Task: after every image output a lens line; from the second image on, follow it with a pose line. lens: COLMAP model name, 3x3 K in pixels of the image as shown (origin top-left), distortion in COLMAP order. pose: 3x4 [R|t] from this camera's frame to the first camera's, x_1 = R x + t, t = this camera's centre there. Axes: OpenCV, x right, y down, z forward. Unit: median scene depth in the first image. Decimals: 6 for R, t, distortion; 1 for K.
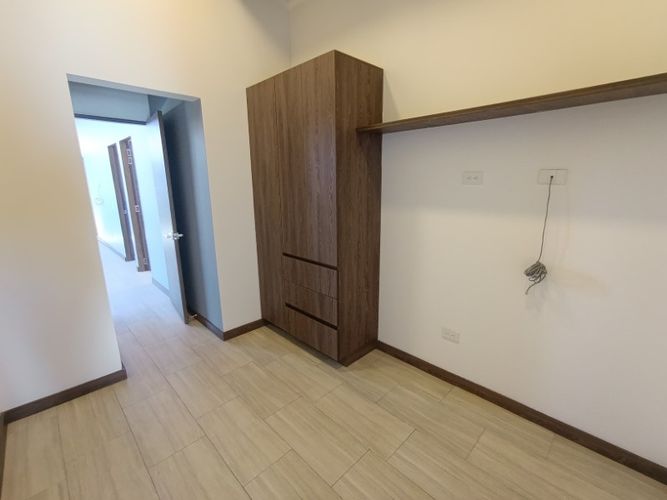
lens RADIAL K [[298.5, 0, 337.1], [0, 298.5, 249.3], [0, 0, 1]] dist [-0.014078, 0.001269]
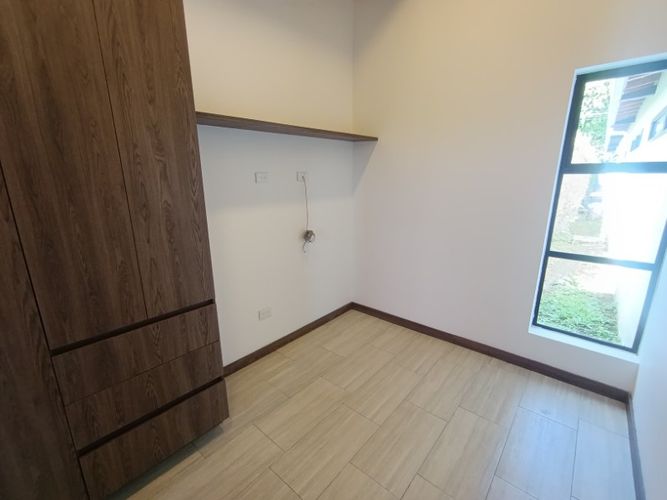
lens RADIAL K [[298.5, 0, 337.1], [0, 298.5, 249.3], [0, 0, 1]] dist [-0.014078, 0.001269]
pose [[-0.065047, -0.230206, 0.970965, -0.690402], [0.234206, 0.942325, 0.239106, -0.155308], [-0.970009, 0.242959, -0.007380, 0.662371]]
